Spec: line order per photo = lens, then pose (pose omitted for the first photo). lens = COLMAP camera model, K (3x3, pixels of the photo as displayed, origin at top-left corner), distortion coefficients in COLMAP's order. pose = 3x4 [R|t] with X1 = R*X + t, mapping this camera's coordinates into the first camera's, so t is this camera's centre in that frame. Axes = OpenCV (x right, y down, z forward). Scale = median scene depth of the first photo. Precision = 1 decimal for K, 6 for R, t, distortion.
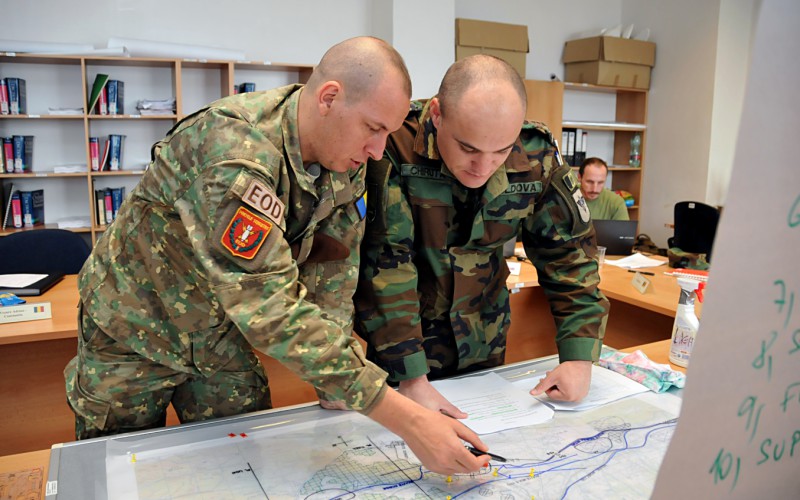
lens RADIAL K [[642.7, 0, 400.0], [0, 642.7, 250.0], [0, 0, 1]] dist [-0.053114, 0.001049]
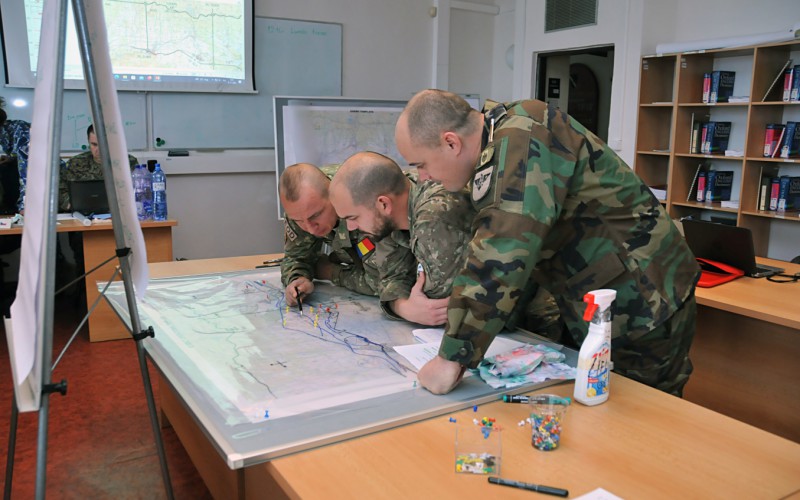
lens RADIAL K [[757.6, 0, 400.0], [0, 757.6, 250.0], [0, 0, 1]] dist [0.006160, 0.004956]
pose [[0.049162, 0.161141, -0.985706, 0.704039], [-0.183279, 0.971597, 0.149693, -0.053350], [0.981831, 0.173300, 0.077299, 0.349318]]
